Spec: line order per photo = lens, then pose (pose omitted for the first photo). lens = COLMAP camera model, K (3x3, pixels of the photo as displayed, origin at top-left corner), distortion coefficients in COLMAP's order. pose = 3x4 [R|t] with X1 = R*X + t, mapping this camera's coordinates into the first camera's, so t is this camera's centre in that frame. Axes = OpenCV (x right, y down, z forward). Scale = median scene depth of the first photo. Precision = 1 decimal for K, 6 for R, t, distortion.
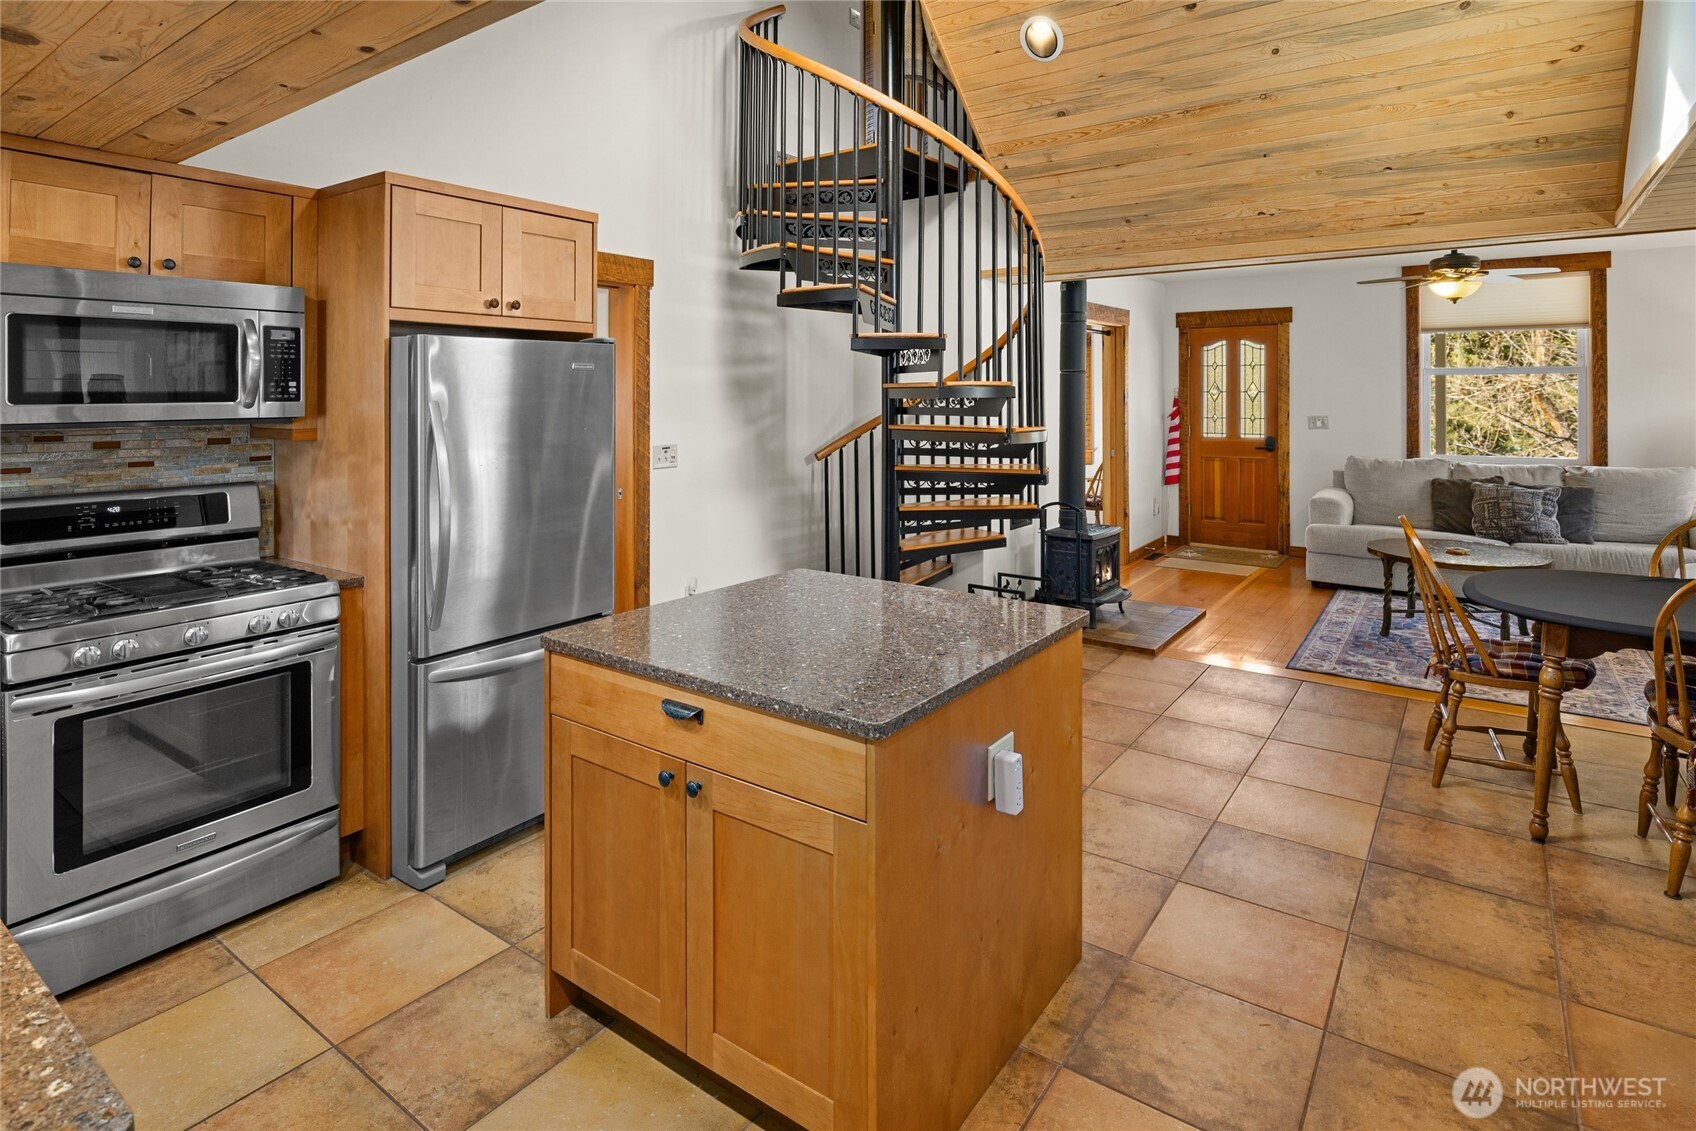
lens RADIAL K [[838.4, 0, 873.3], [0, 838.4, 396.9], [0, 0, 1]] dist [-0.009260, 0.004599]
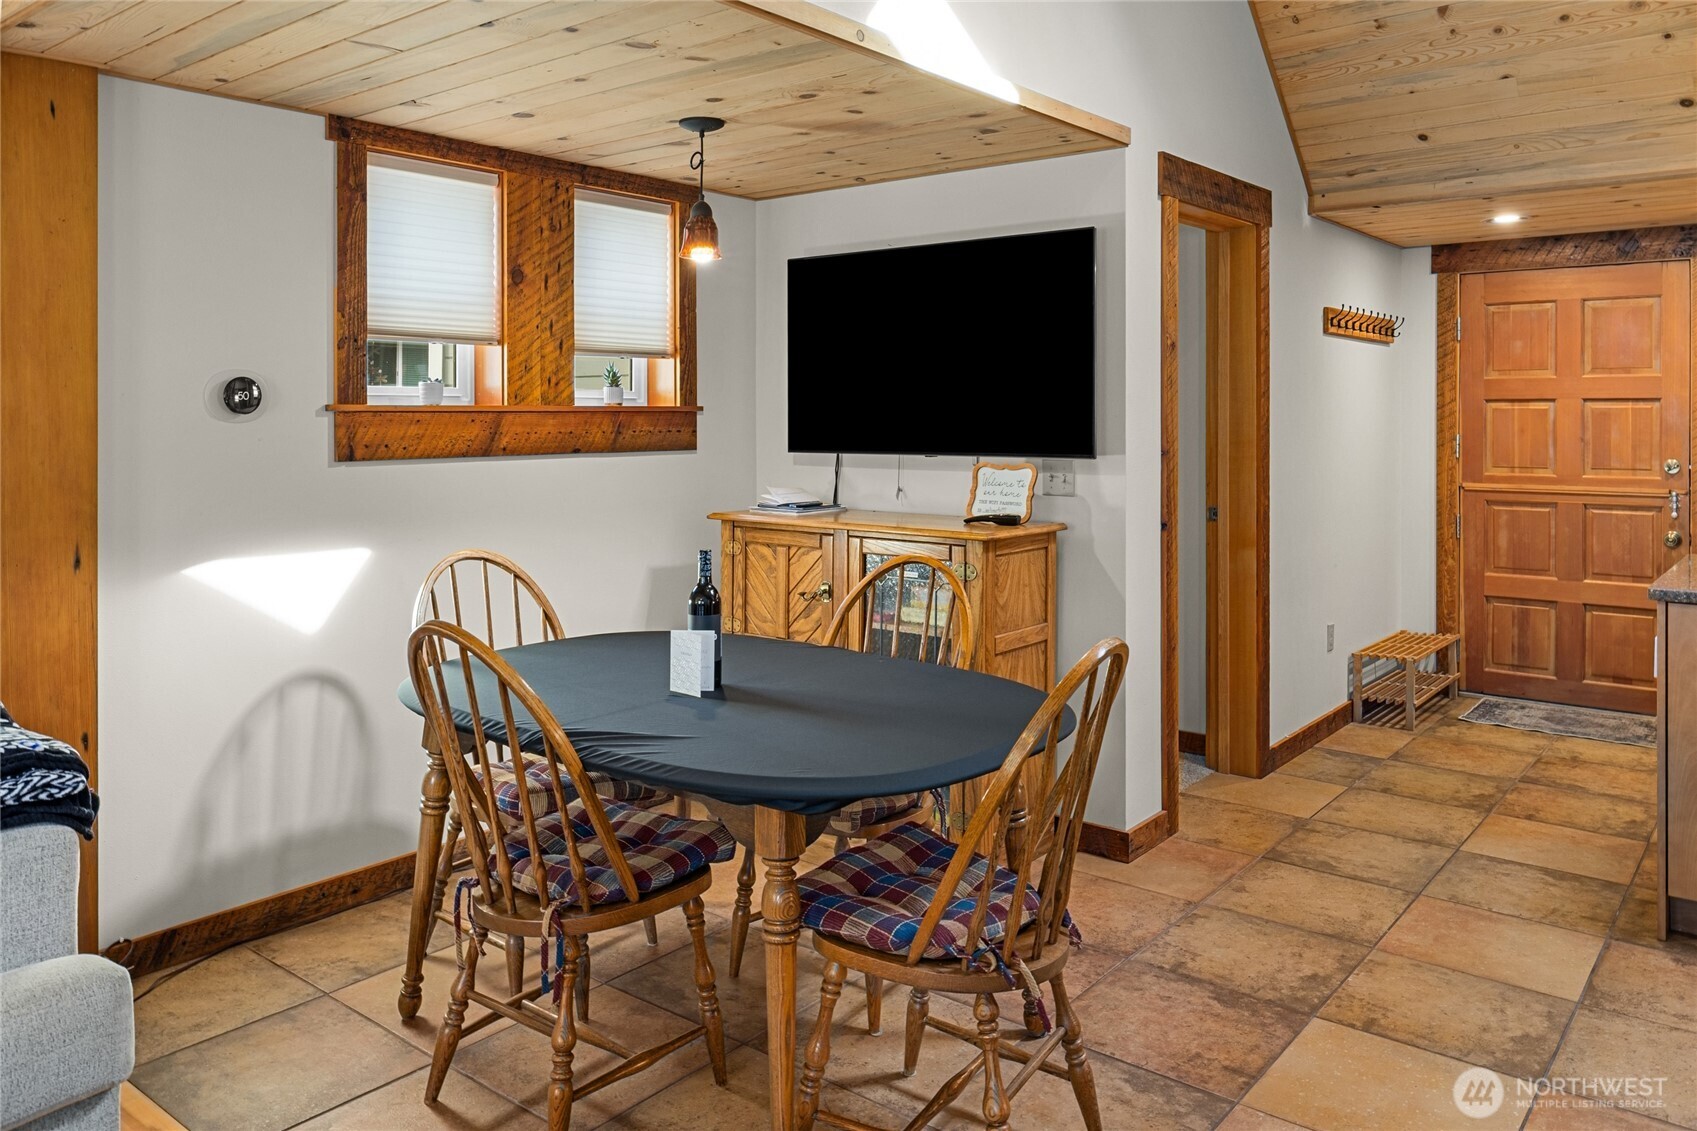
lens RADIAL K [[1255.2, 0, 834.4], [0, 1255.2, 417.2], [0, 0, 1]] dist [0.002377, -0.003886]
pose [[-0.998655, 0.004474, 0.051656, 0.574315], [0.004840, 0.999964, 0.006964, 0.019391], [-0.051623, 0.007204, -0.998641, 1.272971]]
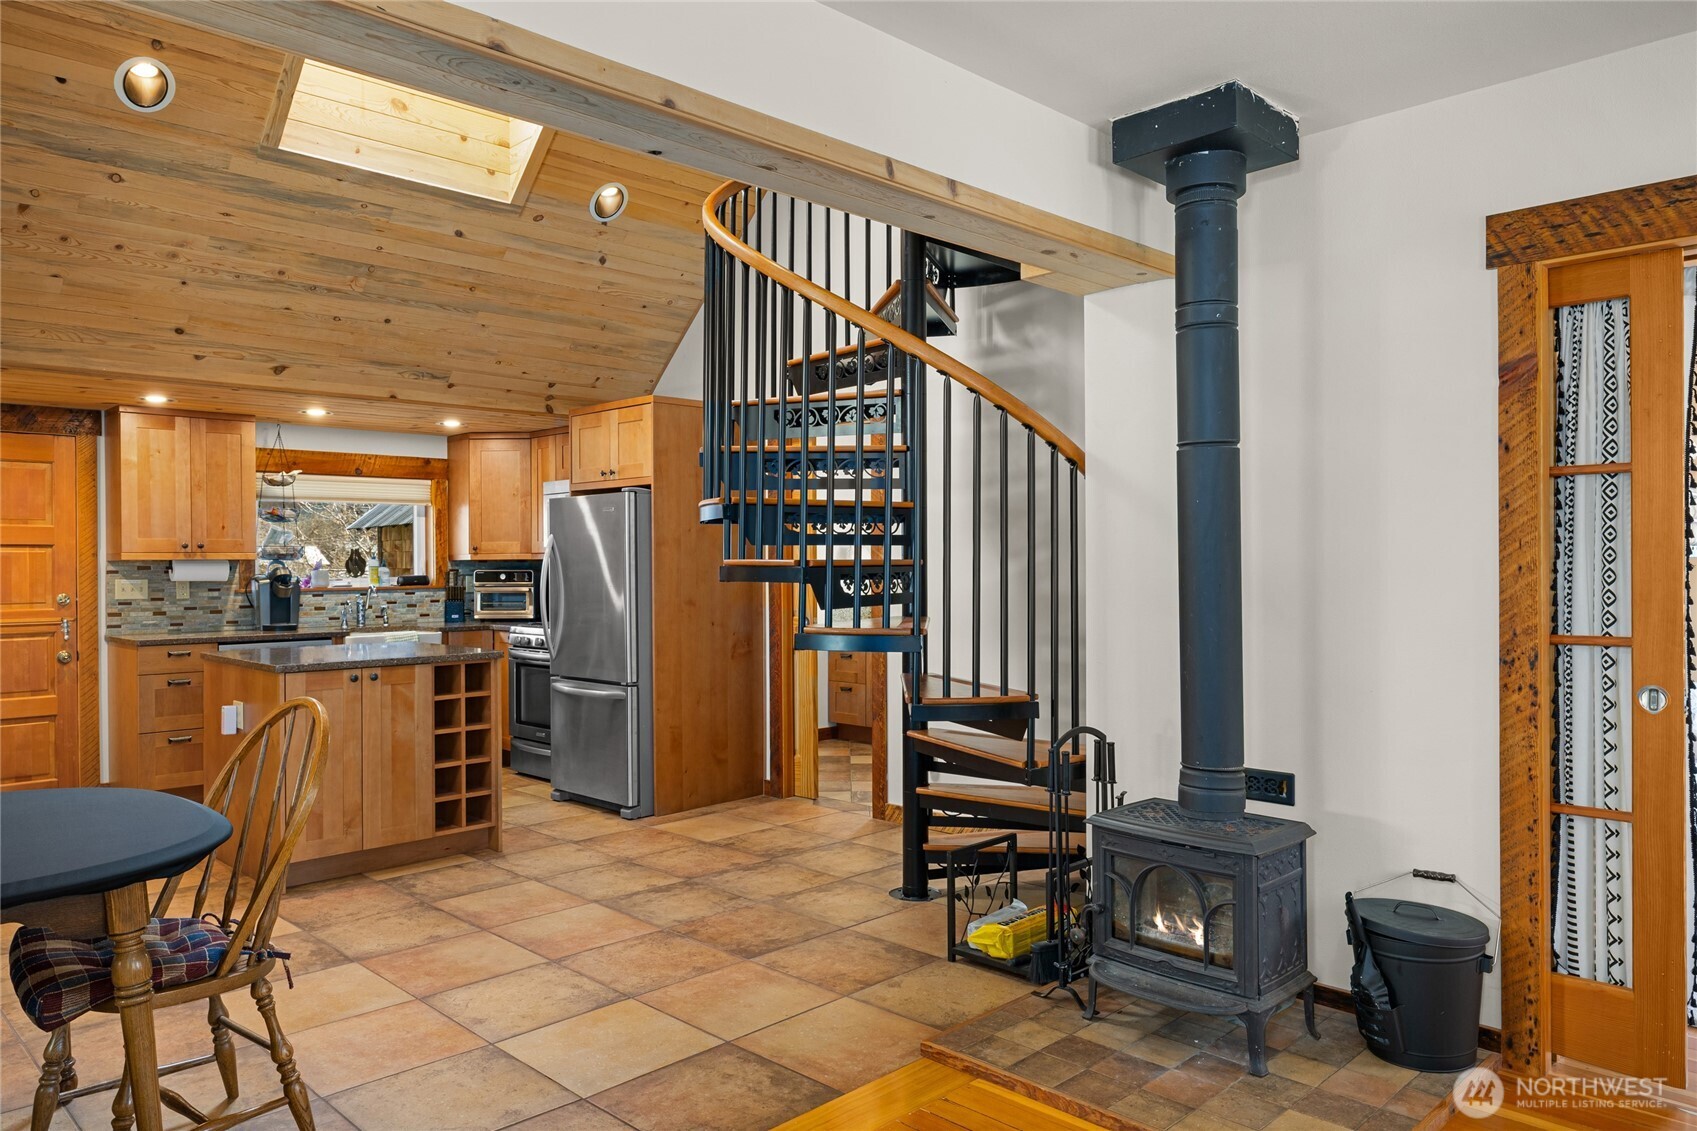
lens RADIAL K [[1150.7, 0, 843.7], [0, 1150.7, 567.8], [0, 0, 1]] dist [-0.010036, 0.010709]
pose [[-0.155371, 0.008829, -0.987817, 1.073778], [0.003960, 0.999958, 0.008314, 0.034361], [0.987848, -0.002620, -0.155399, 1.170093]]
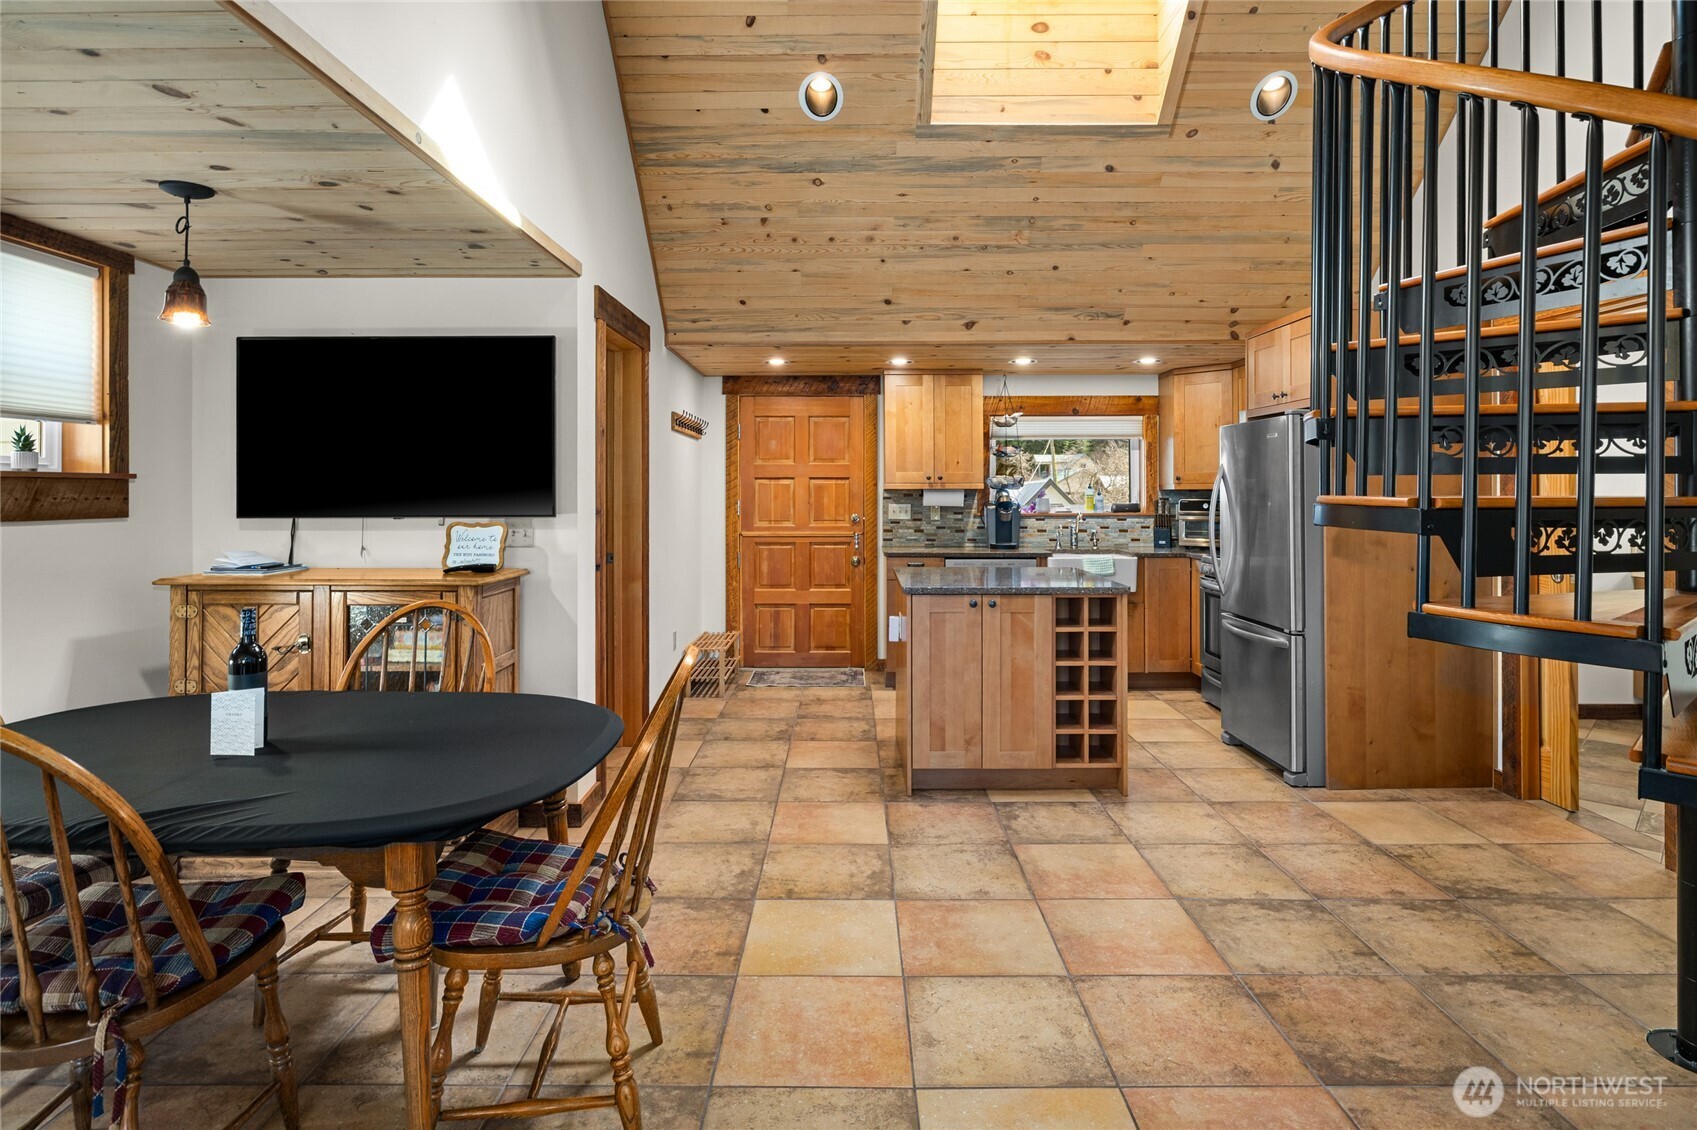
lens RADIAL K [[897.0, 0, 854.3], [0, 897.0, 485.7], [0, 0, 1]] dist [0.002475, 0.001986]
pose [[-0.806909, 0.001028, -0.590674, 0.695809], [0.002256, 0.999997, -0.001341, 0.029228], [0.590671, -0.002415, -0.806909, 1.194242]]
